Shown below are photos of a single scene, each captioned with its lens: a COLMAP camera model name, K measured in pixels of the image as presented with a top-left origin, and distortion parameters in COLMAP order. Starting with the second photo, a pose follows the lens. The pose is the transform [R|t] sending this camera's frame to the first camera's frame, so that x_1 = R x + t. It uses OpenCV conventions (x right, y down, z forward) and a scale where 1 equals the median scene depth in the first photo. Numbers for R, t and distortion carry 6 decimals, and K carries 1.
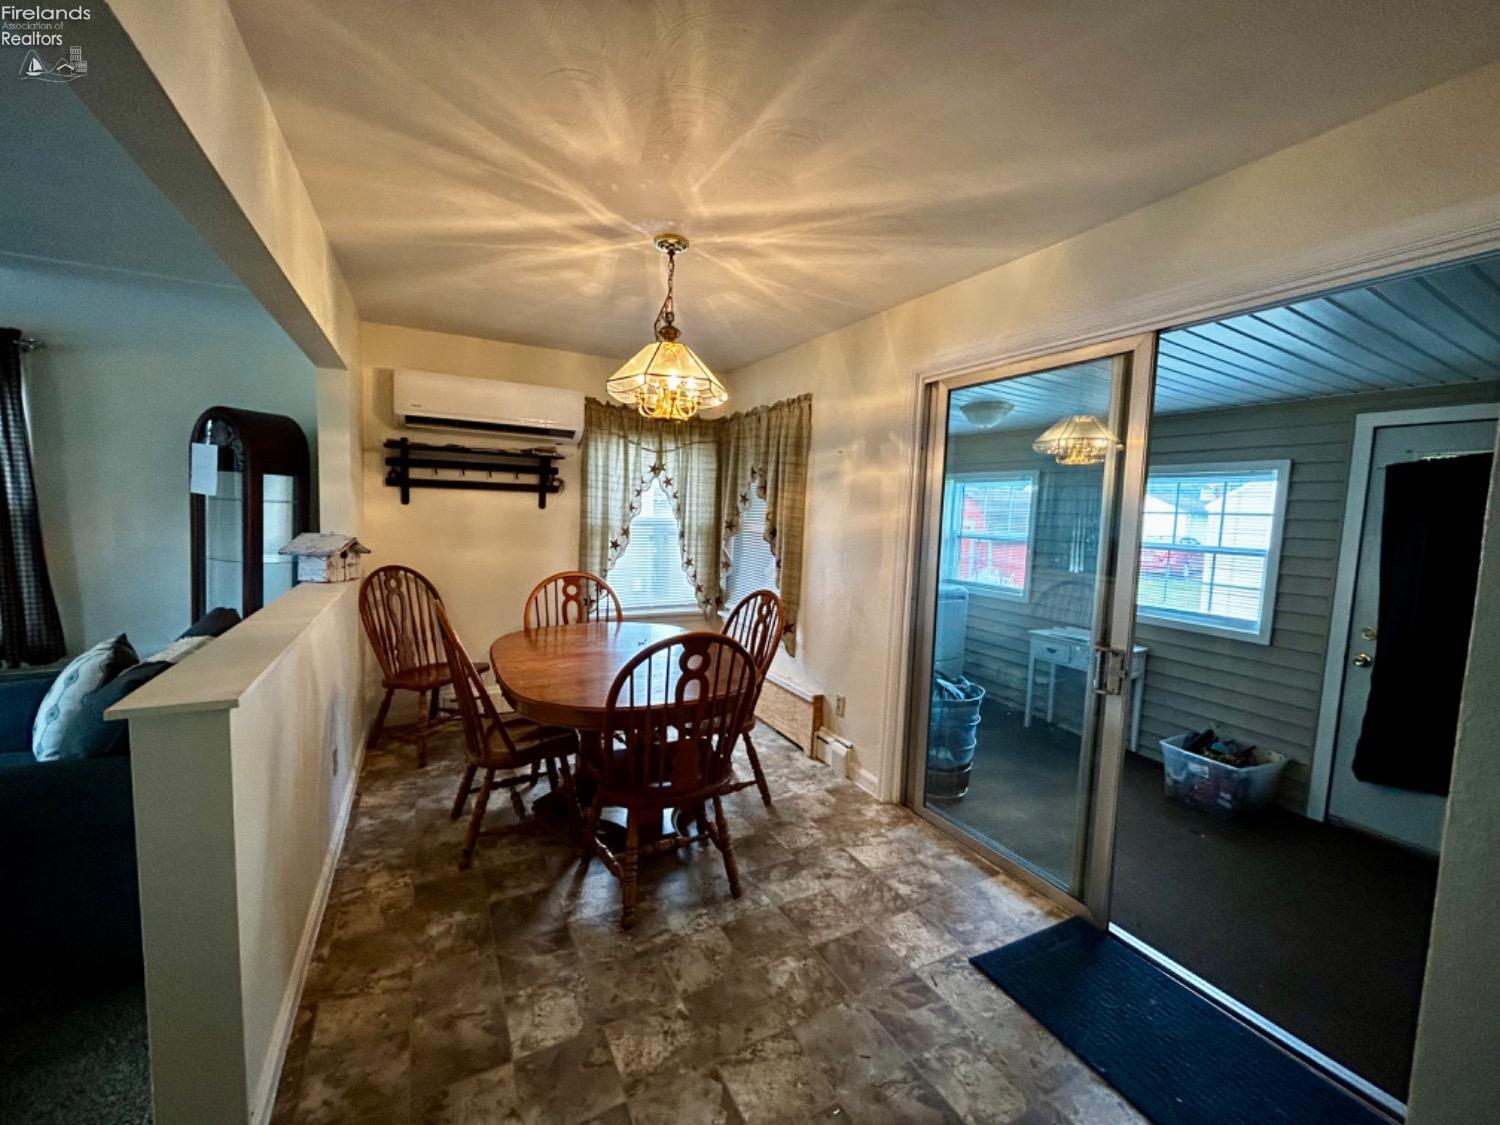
lens RADIAL K [[605.2, 0, 747.7], [0, 605.2, 559.6], [0, 0, 1]] dist [-0.001653, 0.001006]
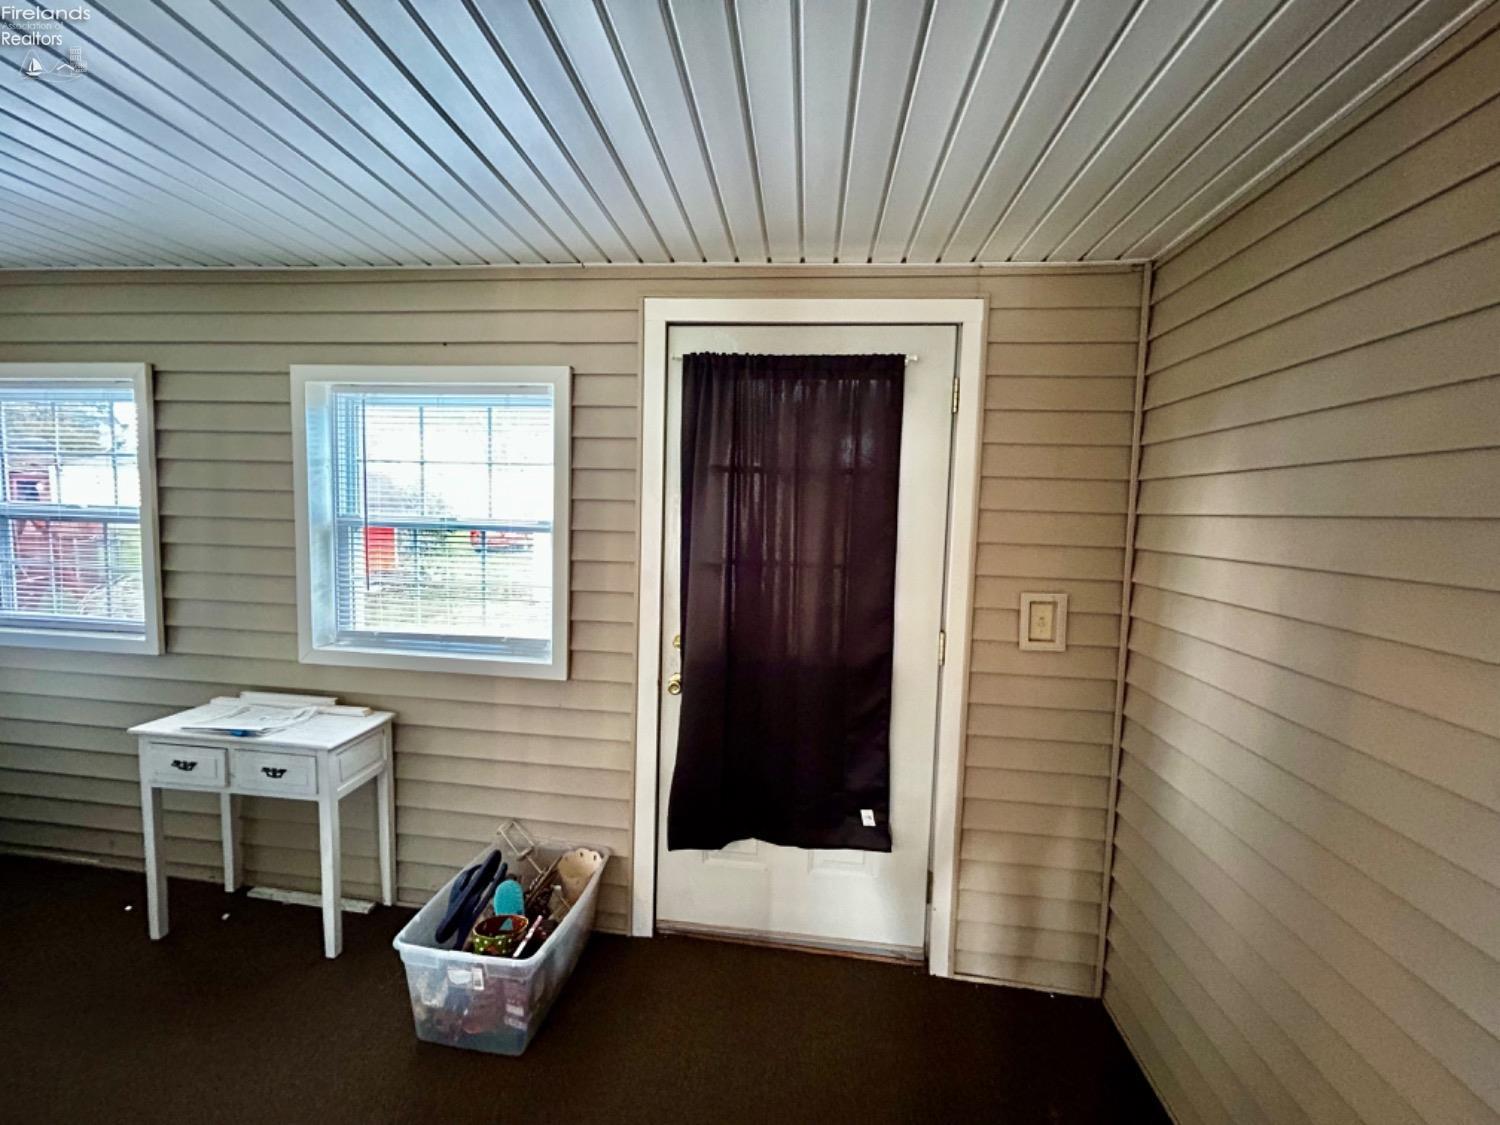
lens RADIAL K [[605.2, 0, 749.0], [0, 605.2, 558.8], [0, 0, 1]] dist [-0.001653, 0.001006]
pose [[0.563056, -0.086044, 0.821927, 0.496745], [0.061117, 0.996177, 0.062417, -0.004691], [-0.824155, 0.015089, 0.566163, 0.525881]]
